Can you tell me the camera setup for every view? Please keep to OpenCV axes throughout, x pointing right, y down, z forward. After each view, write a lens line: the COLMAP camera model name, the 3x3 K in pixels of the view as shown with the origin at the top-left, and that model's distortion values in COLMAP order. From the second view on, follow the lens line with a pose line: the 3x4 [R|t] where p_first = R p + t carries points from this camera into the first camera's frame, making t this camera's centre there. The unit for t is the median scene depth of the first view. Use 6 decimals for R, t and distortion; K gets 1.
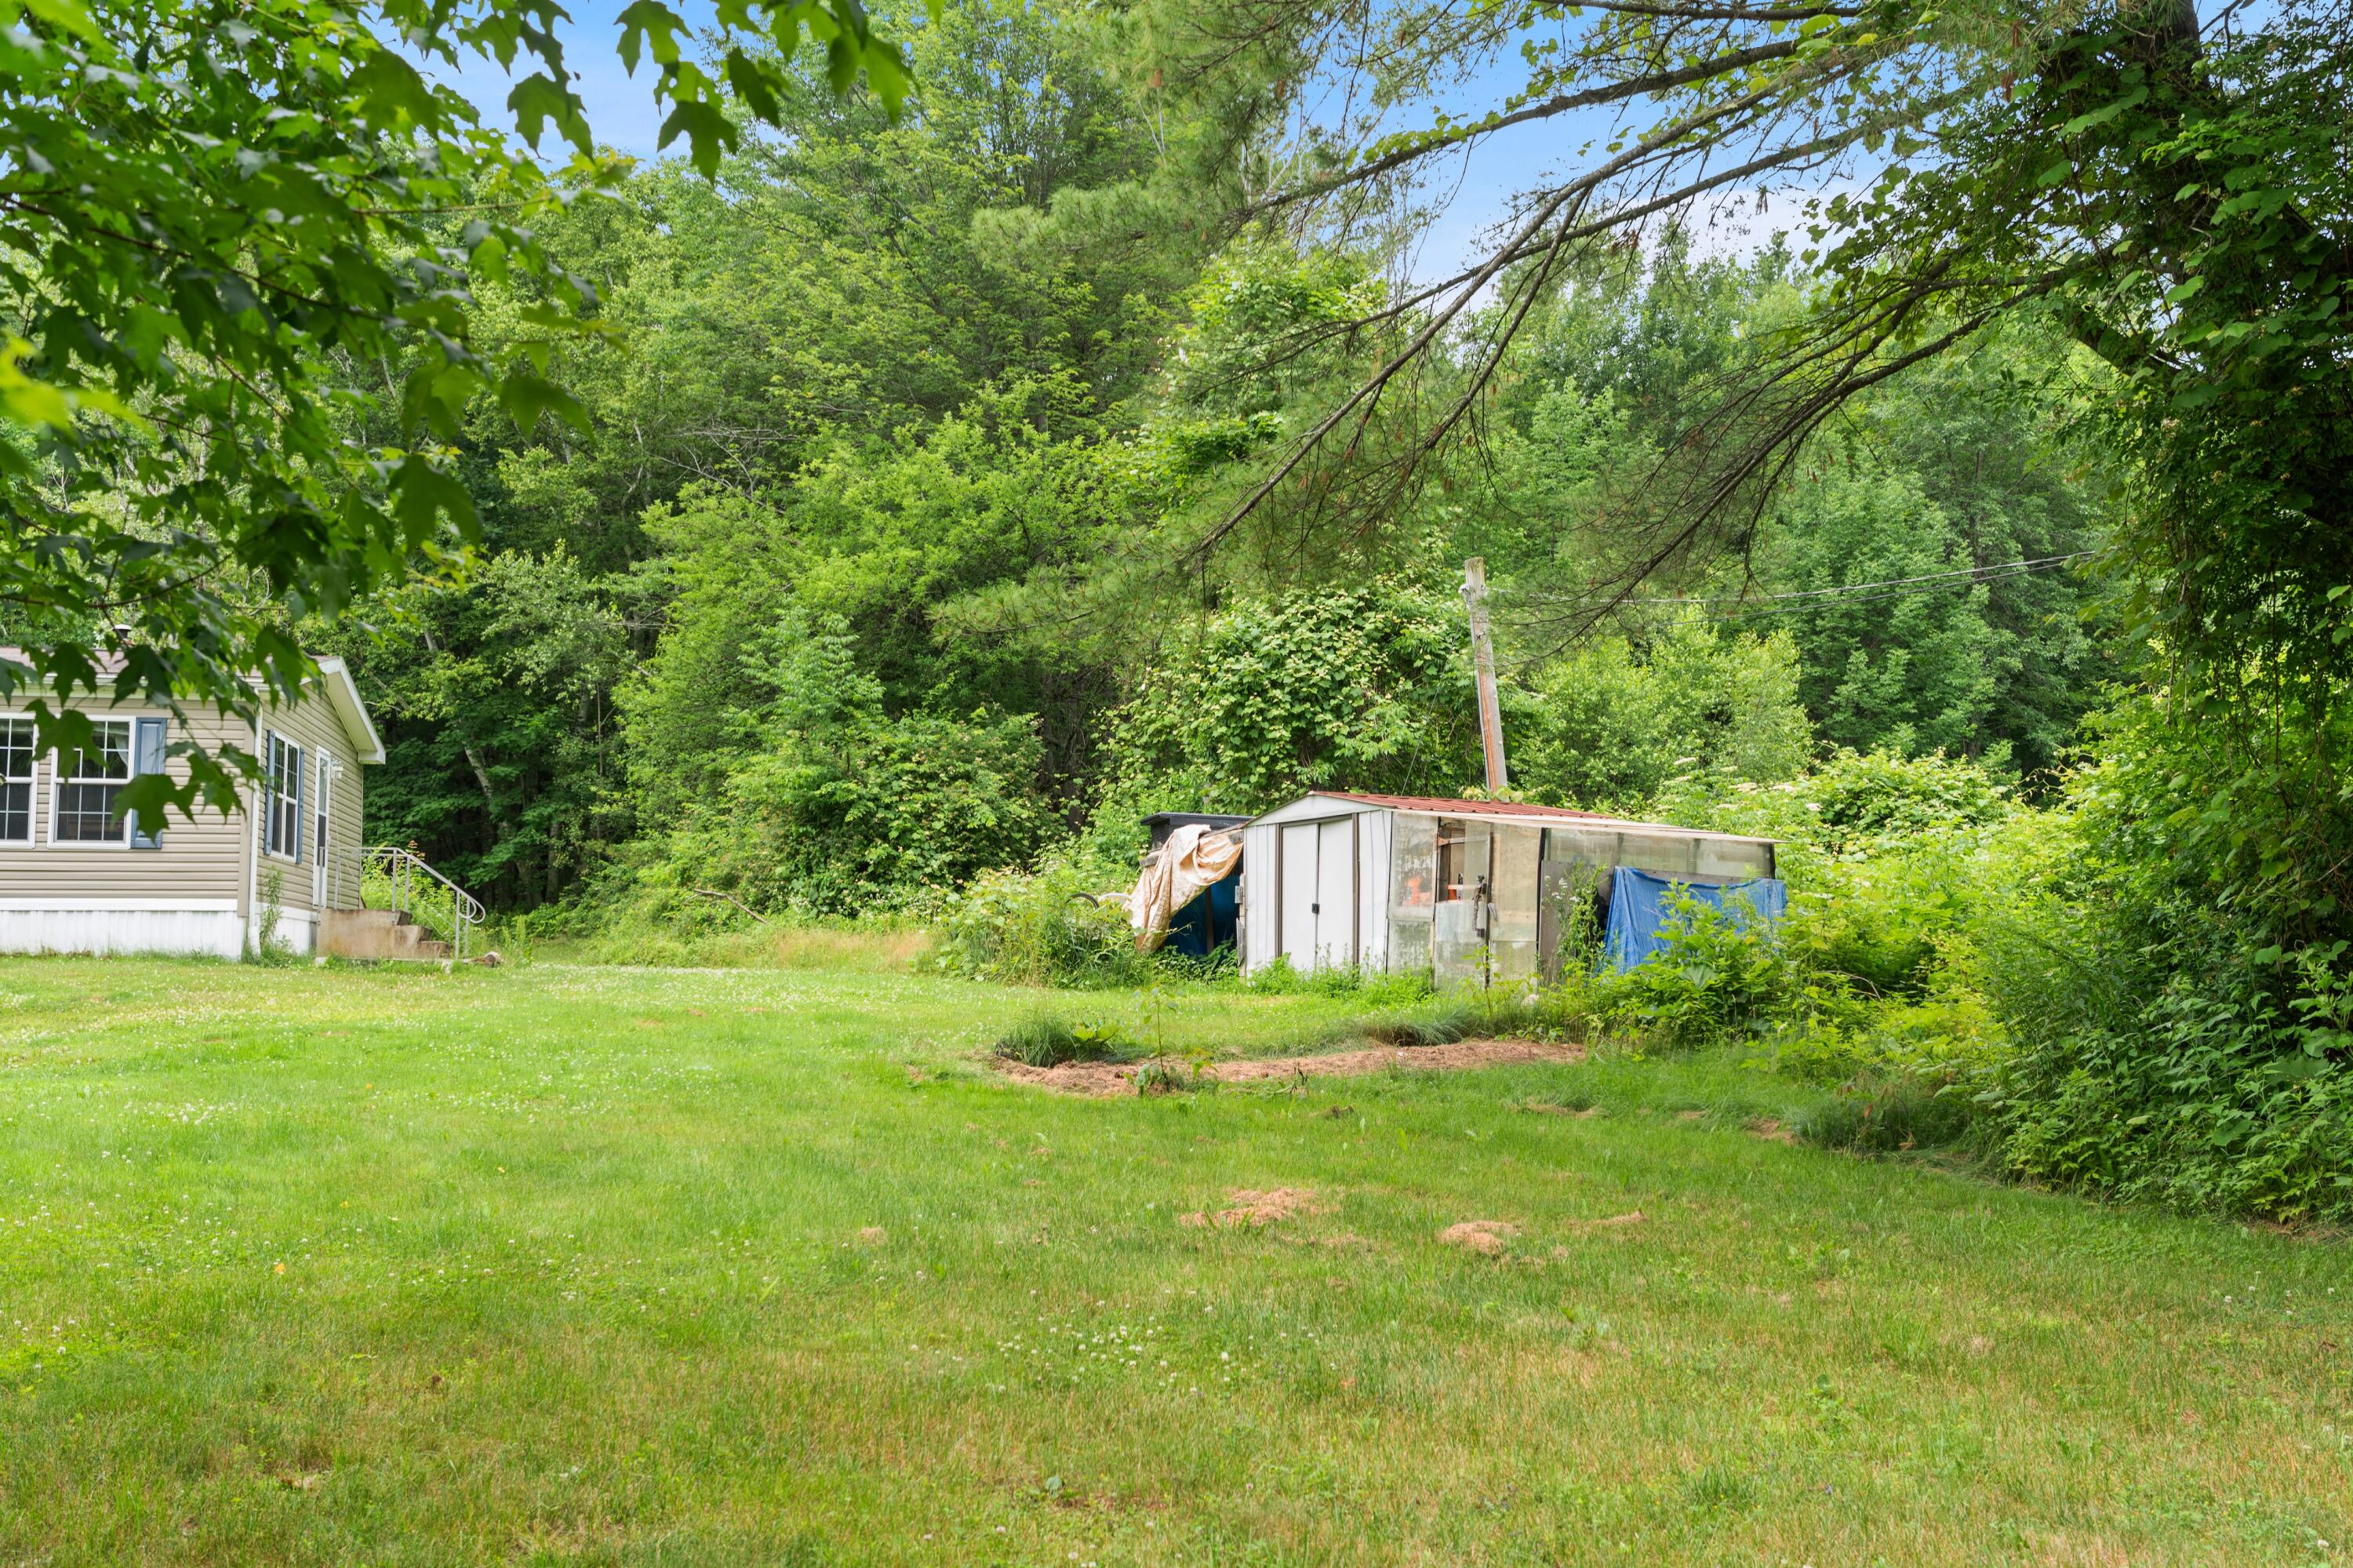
lens RADIAL K [[2236.5, 0, 1176.4], [0, 2236.5, 782.5], [0, 0, 1]] dist [-0.001950, 0.000000]
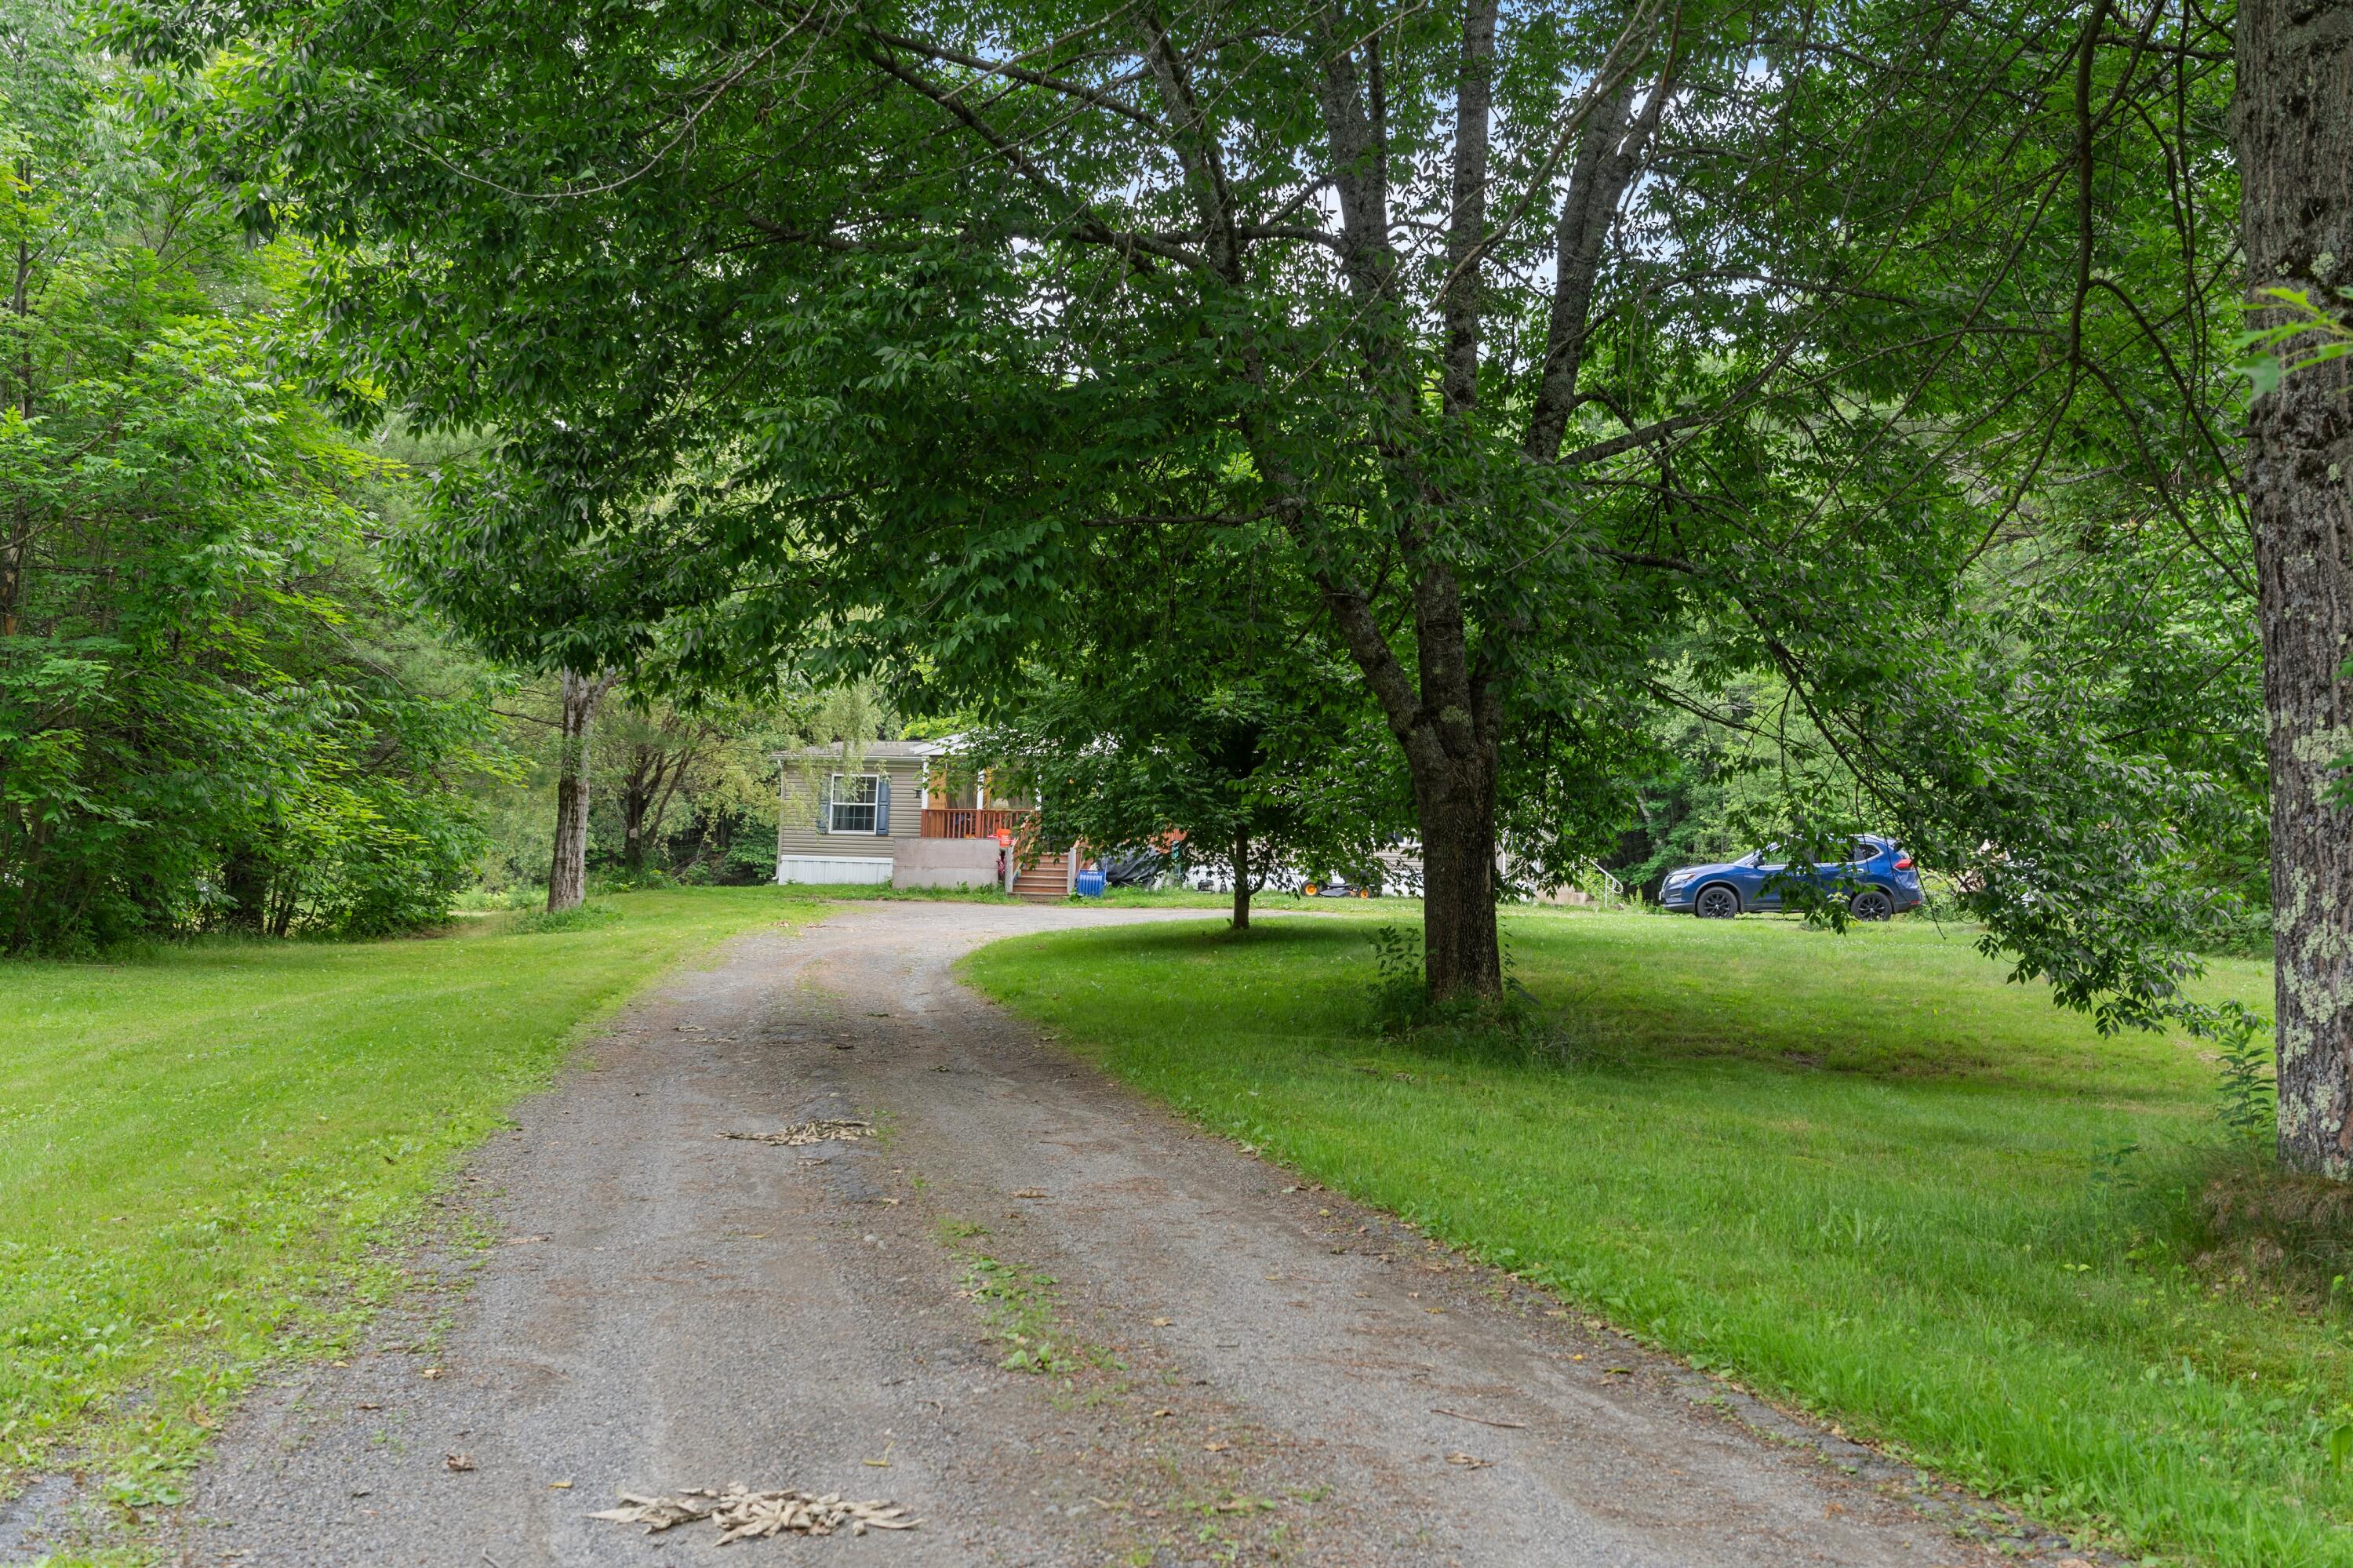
lens RADIAL K [[2303.3, 0, 1176.4], [0, 2303.3, 786.7], [0, 0, 1]] dist [0.000075, 0.000000]
pose [[0.866187, -0.017642, -0.499409, 0.180071], [0.013321, 0.999837, -0.012216, -0.003309], [0.499543, 0.003928, 0.866280, -0.460598]]
